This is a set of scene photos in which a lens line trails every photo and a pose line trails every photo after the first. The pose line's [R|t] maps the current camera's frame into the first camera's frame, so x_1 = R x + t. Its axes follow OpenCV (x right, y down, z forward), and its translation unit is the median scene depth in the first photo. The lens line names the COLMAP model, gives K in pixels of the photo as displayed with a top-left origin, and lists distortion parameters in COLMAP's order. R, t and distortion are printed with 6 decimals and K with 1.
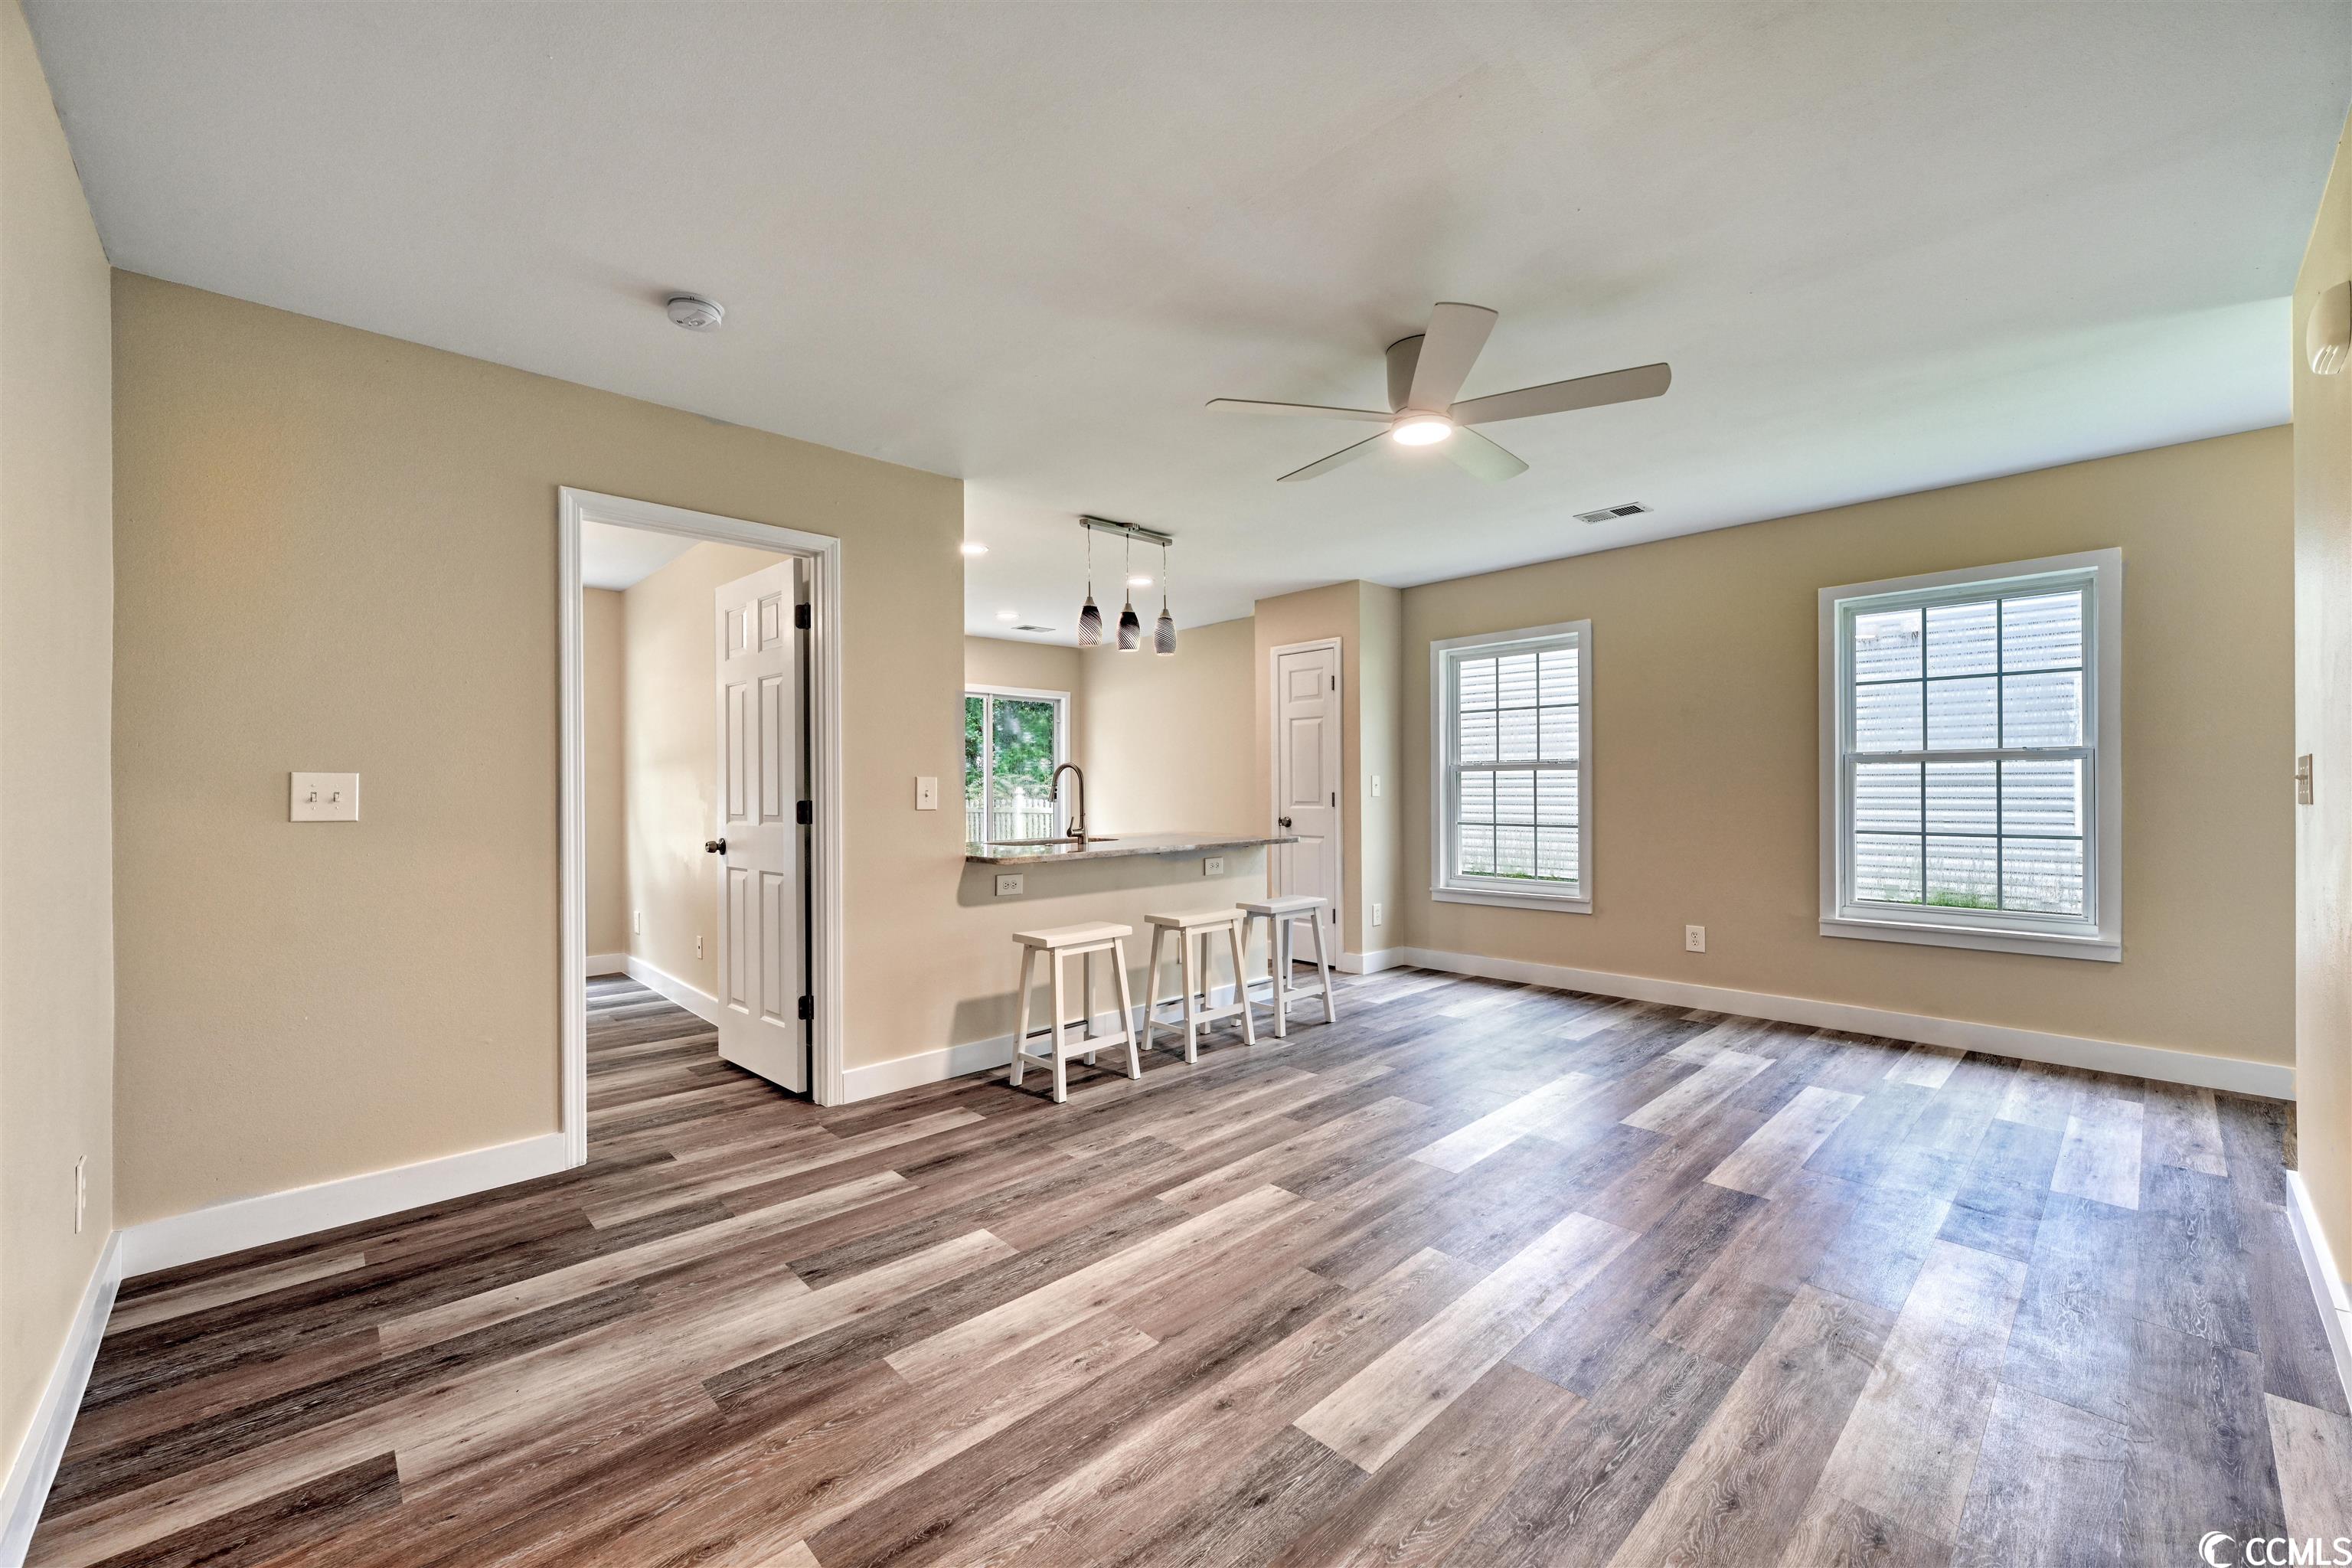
lens RADIAL K [[931.2, 0, 1173.9], [0, 931.2, 786.1], [0, 0, 1]] dist [0.000915, 0.000148]
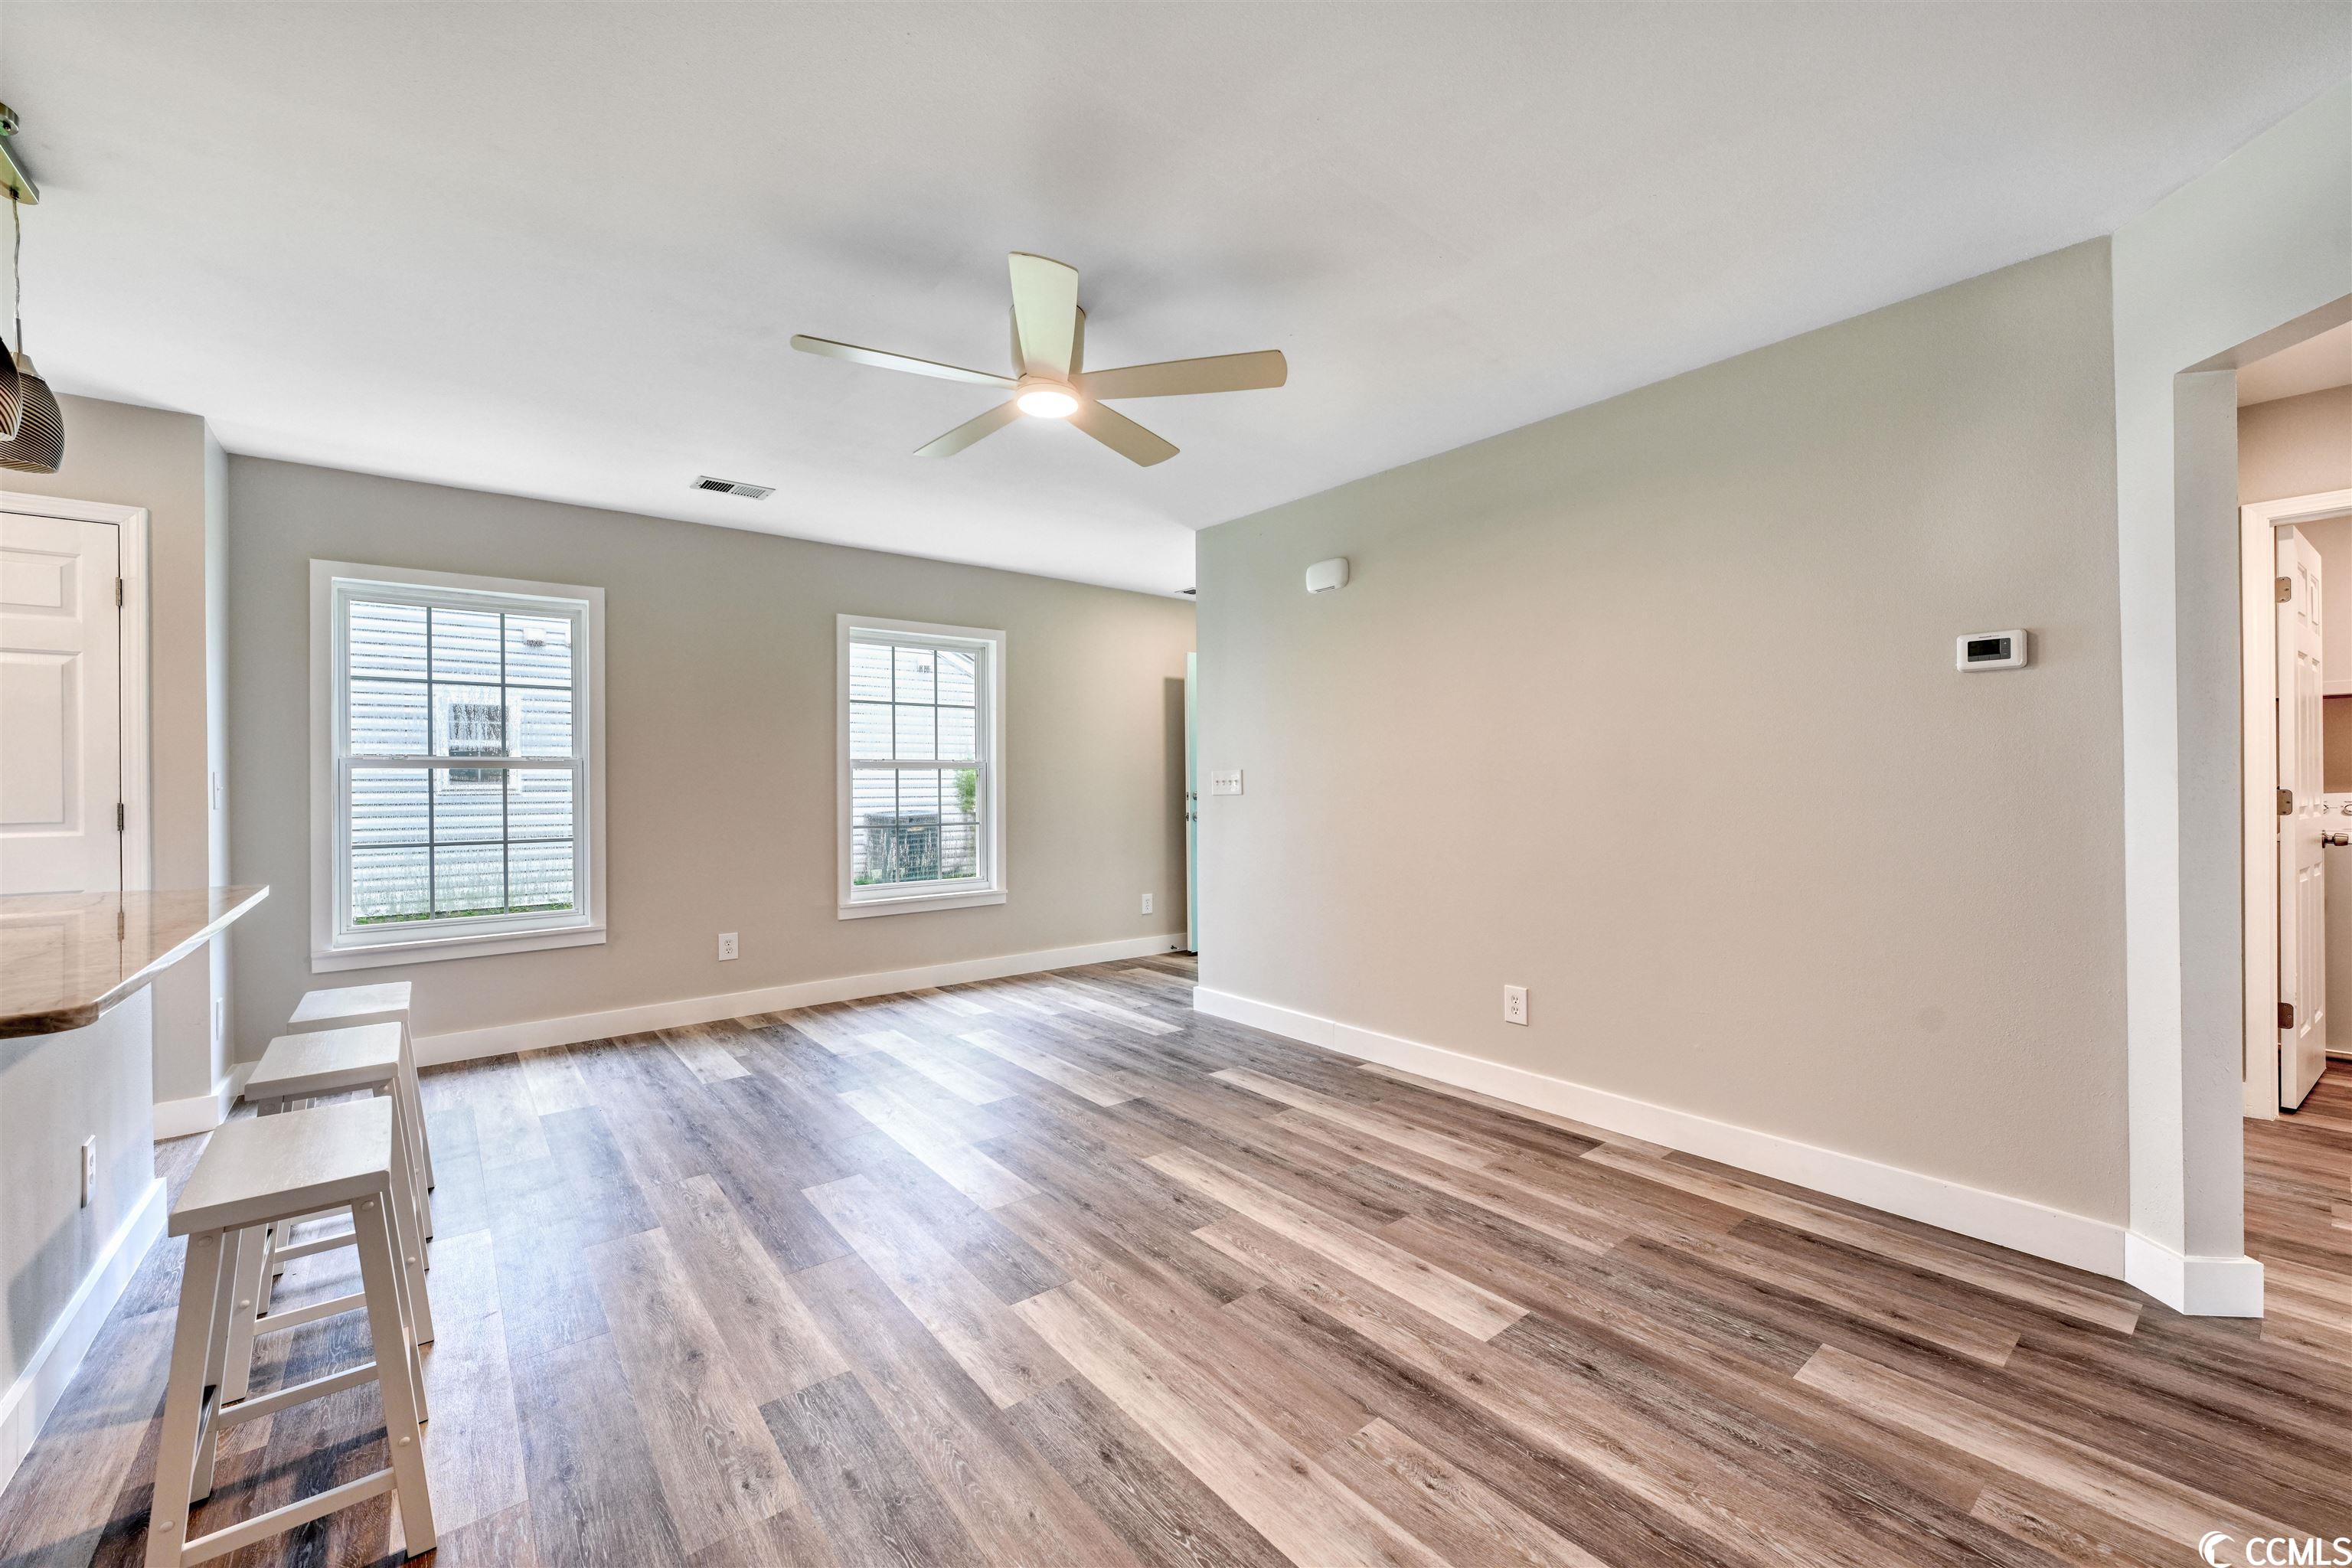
lens RADIAL K [[931.2, 0, 1184.5], [0, 931.2, 784.8], [0, 0, 1]] dist [0.000915, 0.000148]
pose [[0.074729, 0.003484, 0.997198, -0.456013], [0.005432, 0.999978, -0.003901, 0.002784], [-0.997189, 0.005708, 0.074708, 0.561369]]
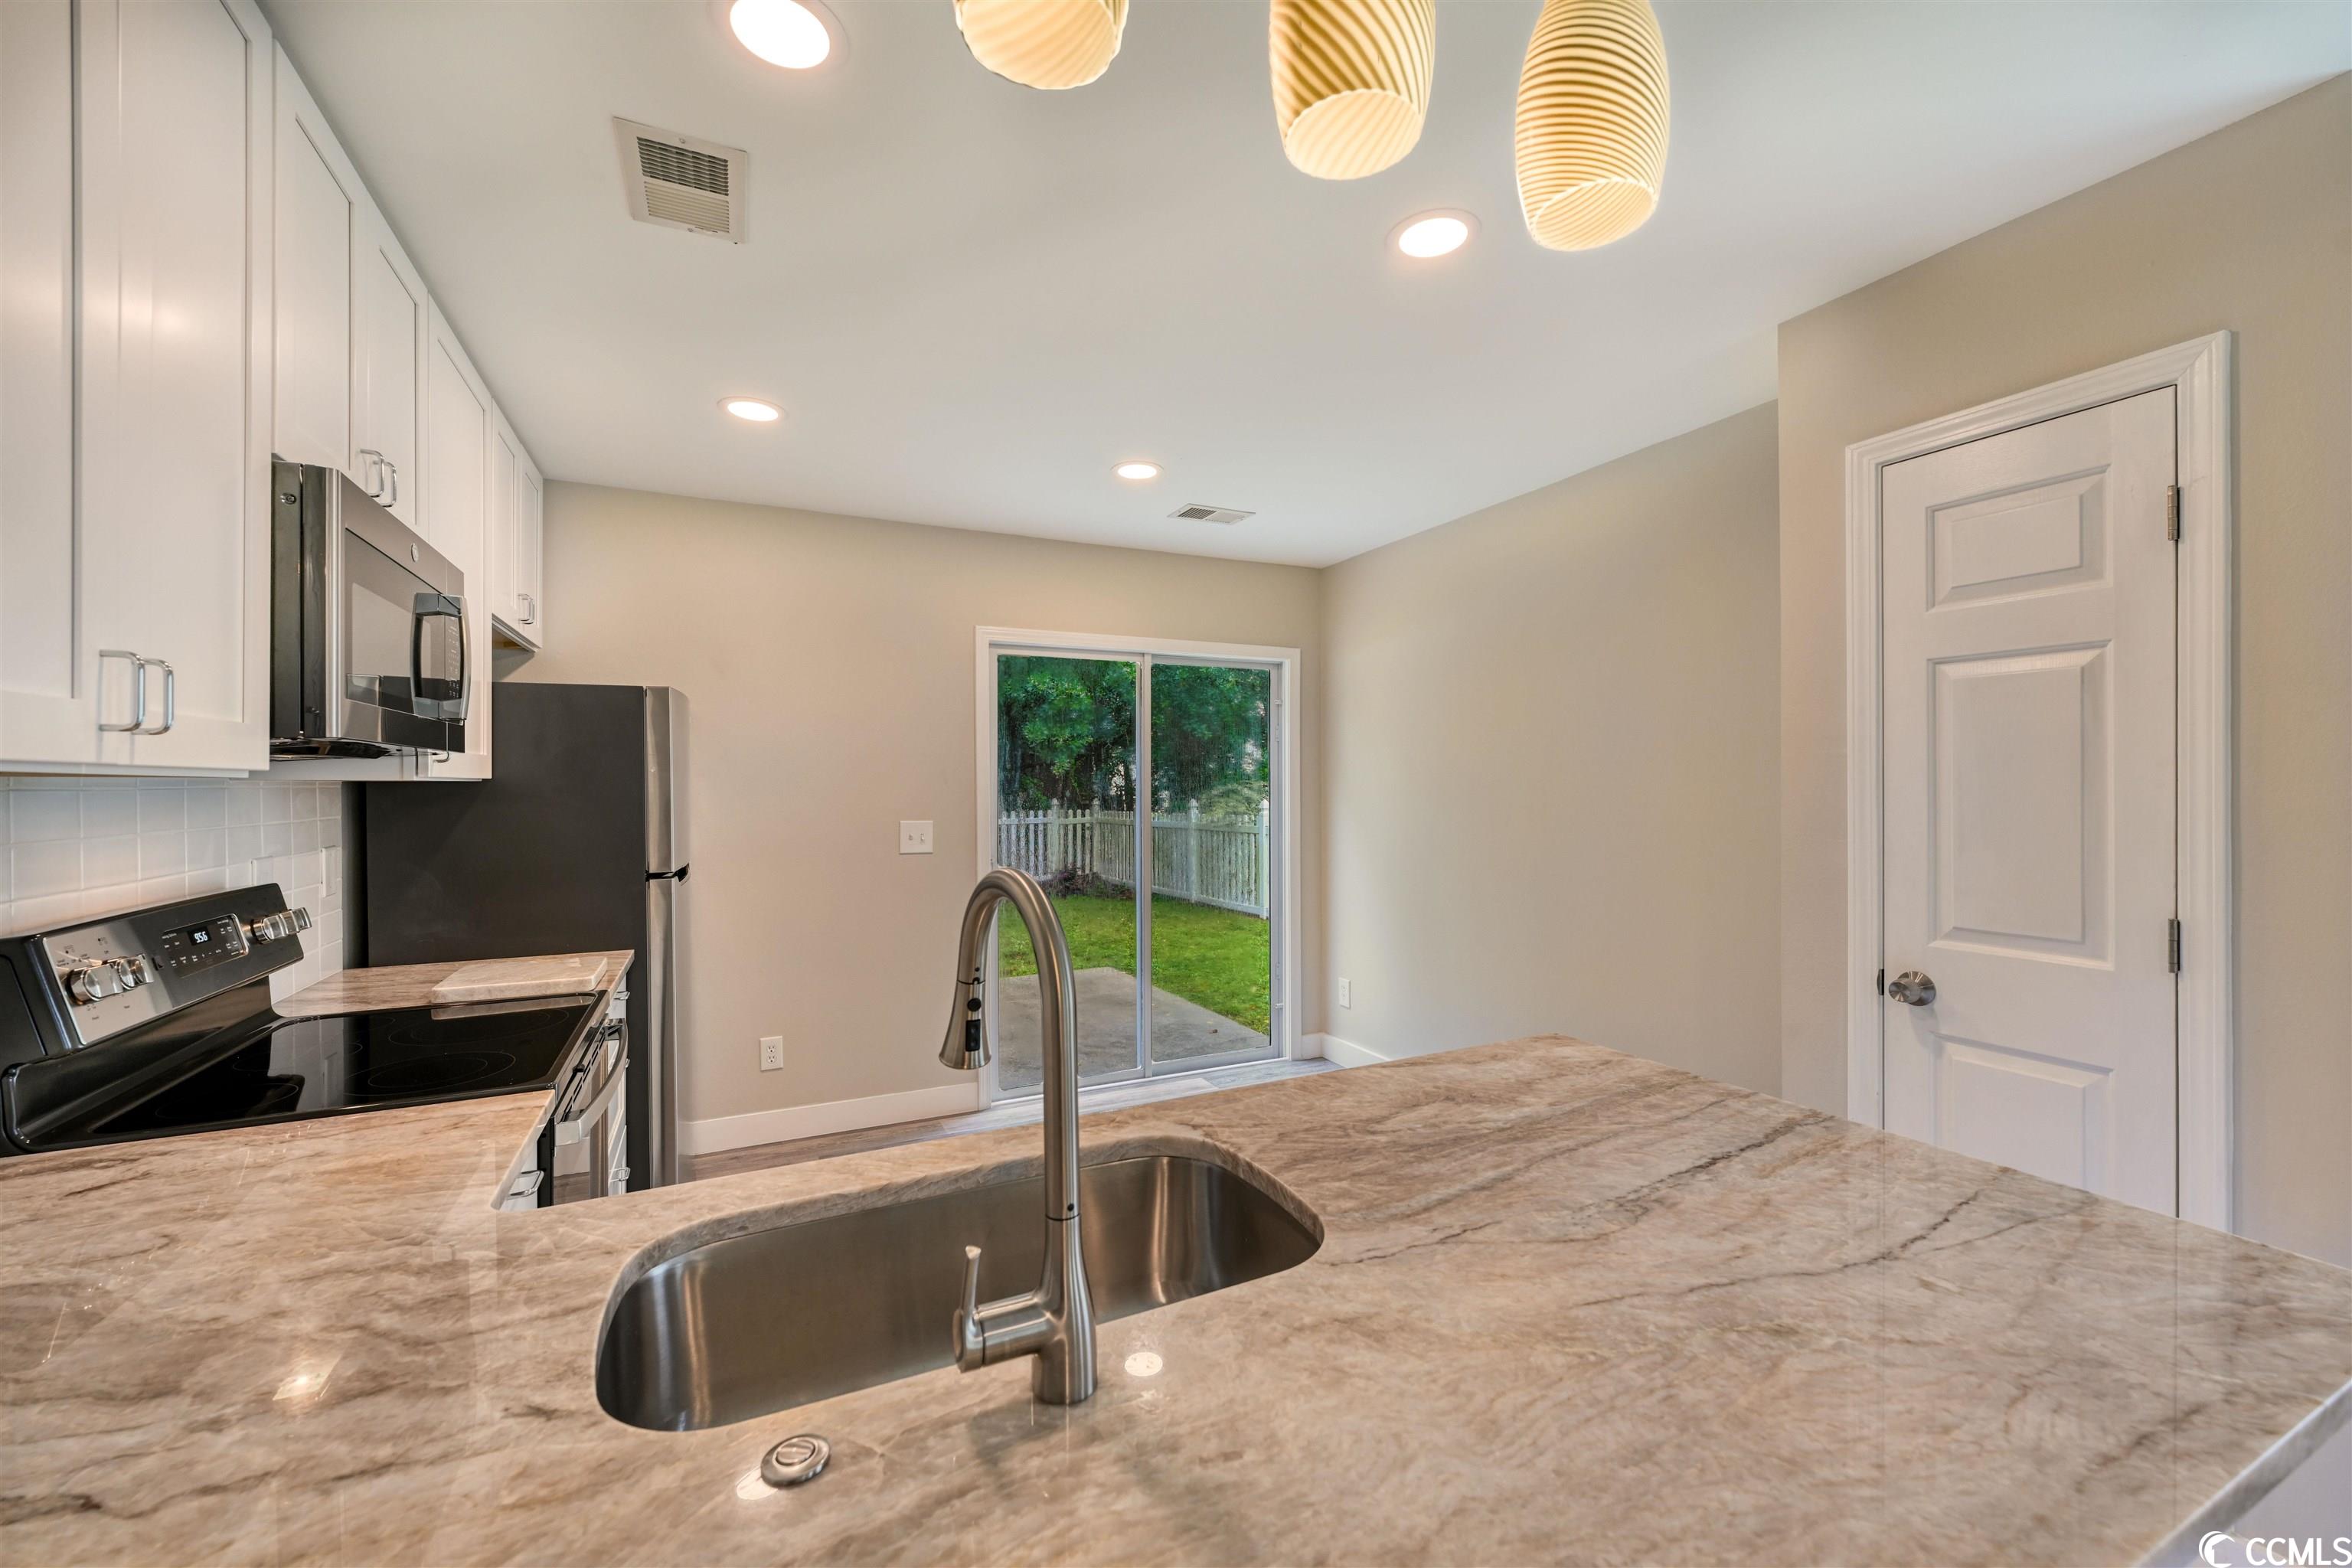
lens RADIAL K [[931.2, 0, 1178.3], [0, 931.2, 785.2], [0, 0, 1]] dist [0.000915, 0.000148]
pose [[0.954326, 0.001266, -0.298765, -0.035340], [-0.000021, 0.999991, 0.004170, -0.050147], [0.298767, -0.003974, 0.954318, 0.992656]]
